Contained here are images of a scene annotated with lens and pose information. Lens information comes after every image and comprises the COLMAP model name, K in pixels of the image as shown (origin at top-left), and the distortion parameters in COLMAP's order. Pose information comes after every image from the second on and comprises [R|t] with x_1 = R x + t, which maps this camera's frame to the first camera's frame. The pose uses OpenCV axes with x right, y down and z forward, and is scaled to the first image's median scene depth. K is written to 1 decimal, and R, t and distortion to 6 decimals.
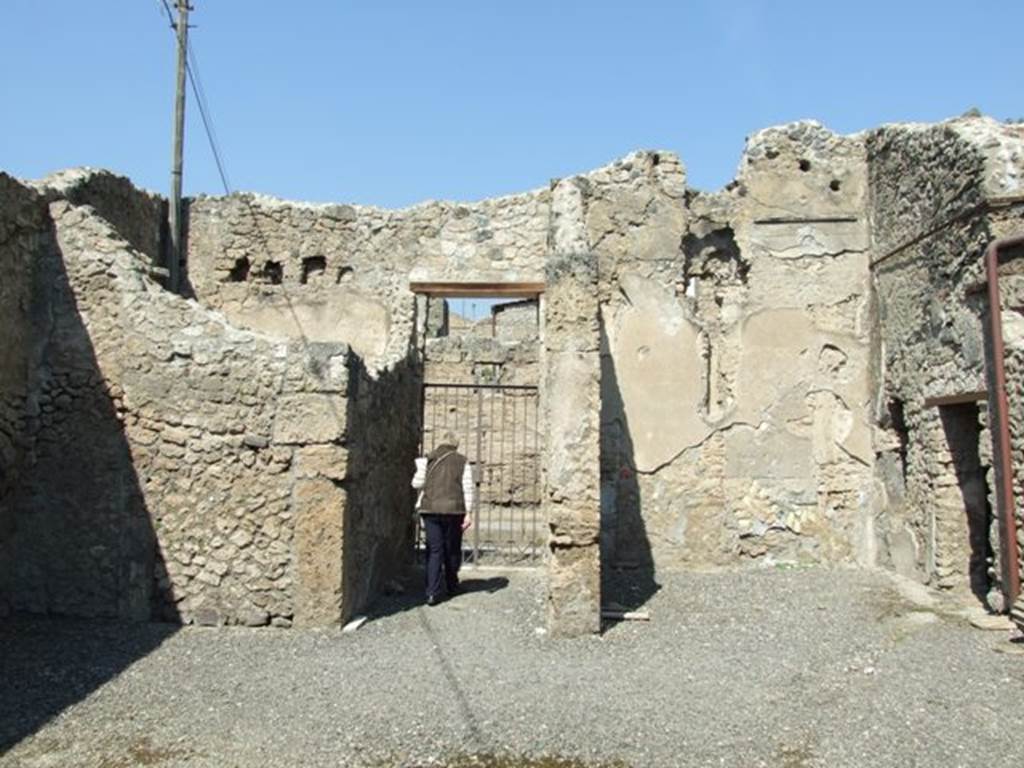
lens RADIAL K [[833.2, 0, 509.8], [0, 833.2, 385.0], [0, 0, 1]] dist [-0.057000, 0.051910]
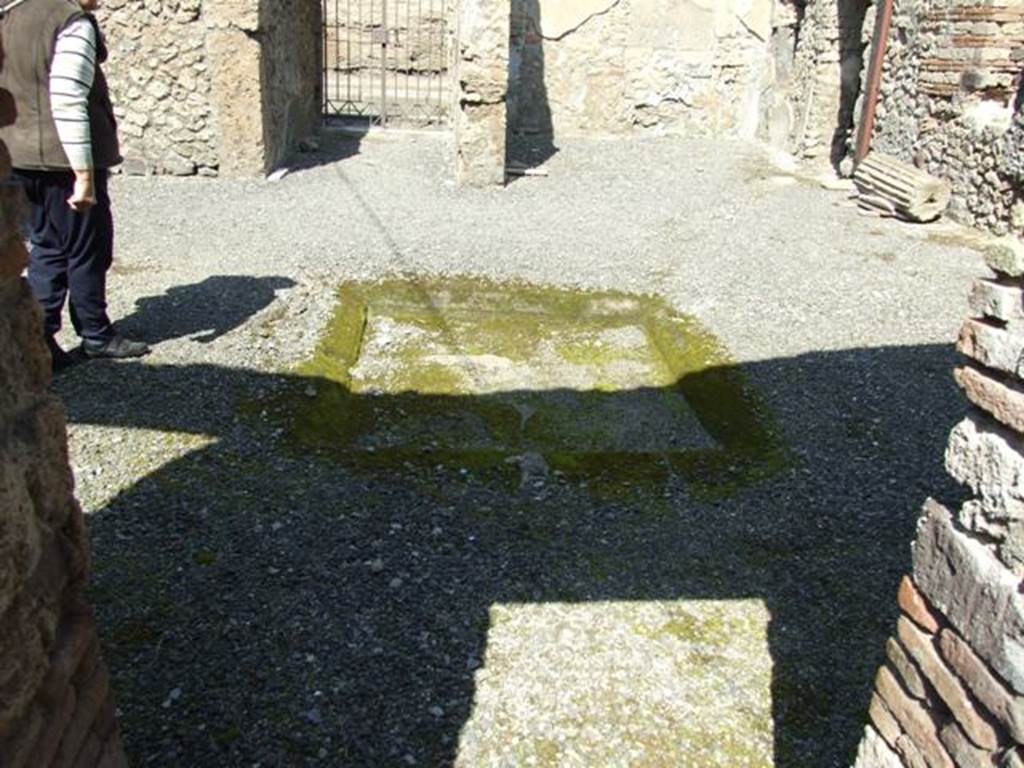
lens RADIAL K [[833.2, 0, 510.6], [0, 833.2, 369.5], [0, 0, 1]] dist [-0.057000, 0.051910]
pose [[0.992232, -0.013061, 0.123711, -0.023396], [-0.045130, 0.888930, 0.455814, 0.010000], [-0.115924, -0.457857, 0.881436, -0.101306]]
